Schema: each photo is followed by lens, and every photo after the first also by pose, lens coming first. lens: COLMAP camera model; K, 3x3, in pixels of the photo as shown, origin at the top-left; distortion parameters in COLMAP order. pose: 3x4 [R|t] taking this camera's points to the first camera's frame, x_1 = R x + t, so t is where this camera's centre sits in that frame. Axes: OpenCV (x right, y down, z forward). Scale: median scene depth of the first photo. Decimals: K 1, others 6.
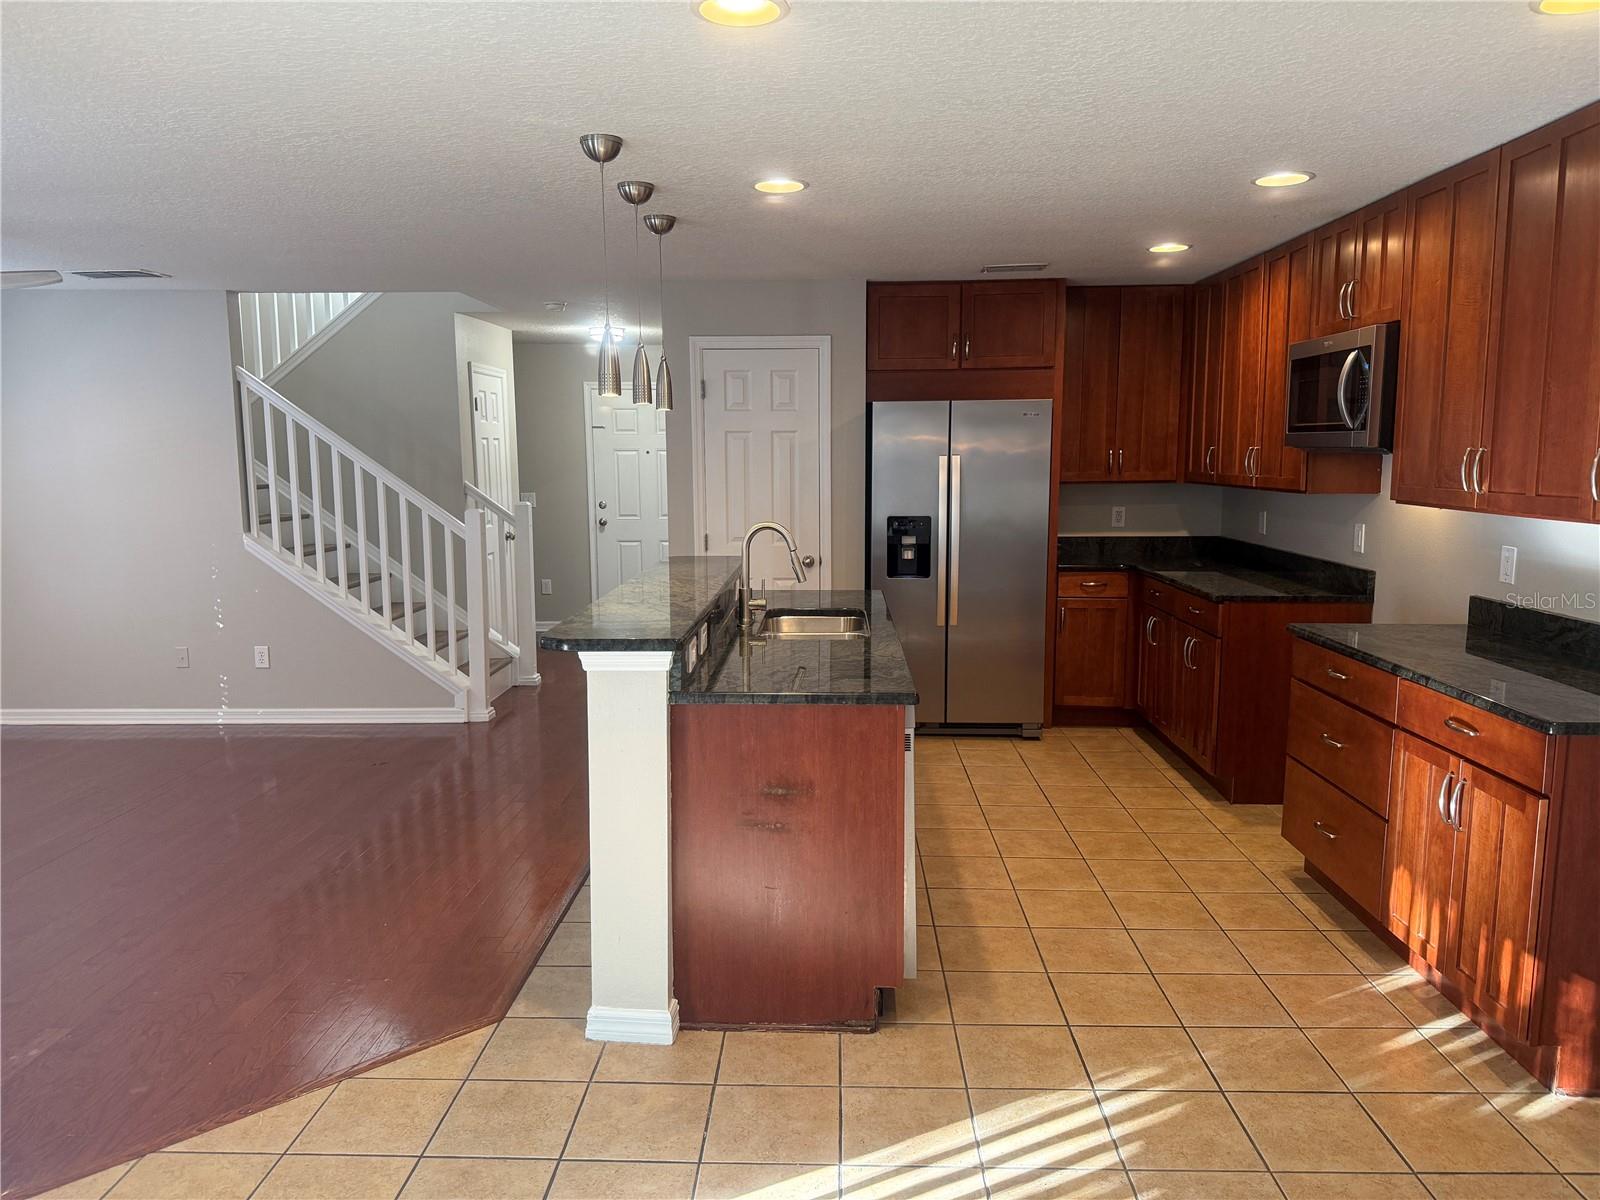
lens RADIAL K [[1138.1, 0, 793.9], [0, 1138.1, 597.5], [0, 0, 1]] dist [0.056497, -0.048532]
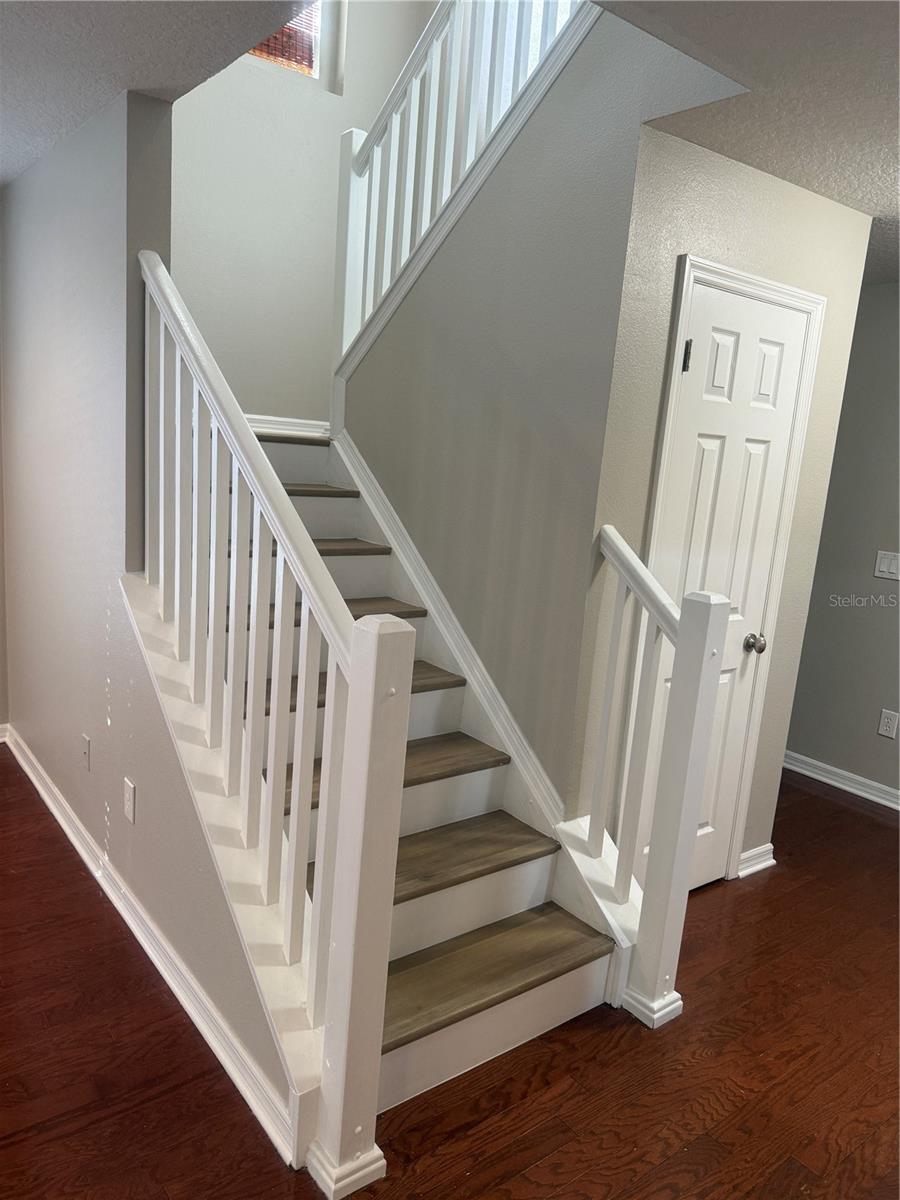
lens RADIAL K [[853.6, 0, 451.7], [0, 853.6, 599.3], [0, 0, 1]] dist [0.056497, -0.048532]
pose [[0.633208, 0.195557, -0.748870, -0.086100], [-0.181962, 0.978048, 0.101545, -0.122472], [0.752288, 0.071967, 0.654891, 0.939053]]
